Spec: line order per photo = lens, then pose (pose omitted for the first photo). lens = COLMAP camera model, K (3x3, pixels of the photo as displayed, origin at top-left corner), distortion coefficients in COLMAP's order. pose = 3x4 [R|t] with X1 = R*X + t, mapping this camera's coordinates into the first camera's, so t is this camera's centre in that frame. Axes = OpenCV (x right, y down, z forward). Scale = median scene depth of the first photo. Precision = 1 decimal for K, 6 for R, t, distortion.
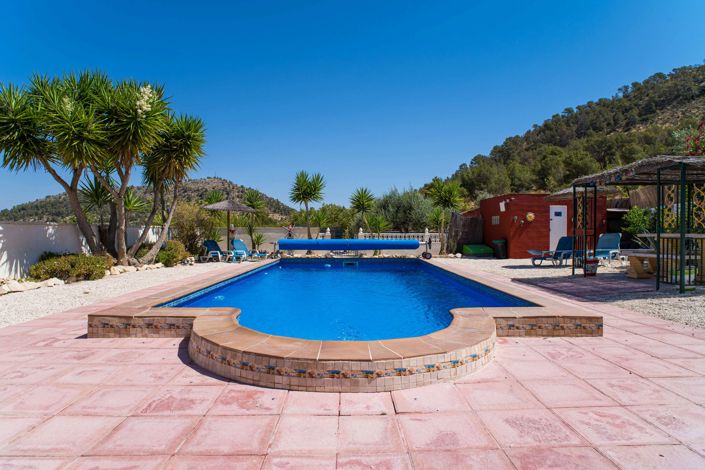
lens RADIAL K [[438.0, 0, 331.3], [0, 438.0, 235.2], [0, 0, 1]] dist [-0.000520, -0.000194]
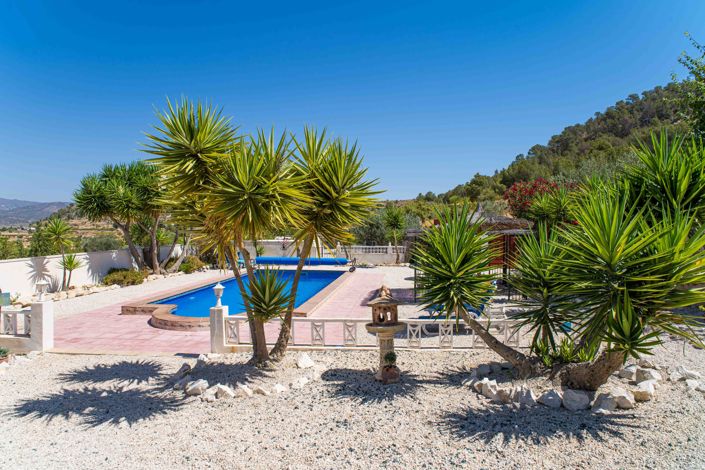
lens RADIAL K [[438.0, 0, 331.3], [0, 438.0, 235.2], [0, 0, 1]] dist [-0.000520, -0.000194]
pose [[0.991876, 0.003481, -0.127162, 0.315714], [-0.000982, 0.999805, 0.019709, -0.091632], [0.127206, -0.019424, 0.991686, -0.443730]]
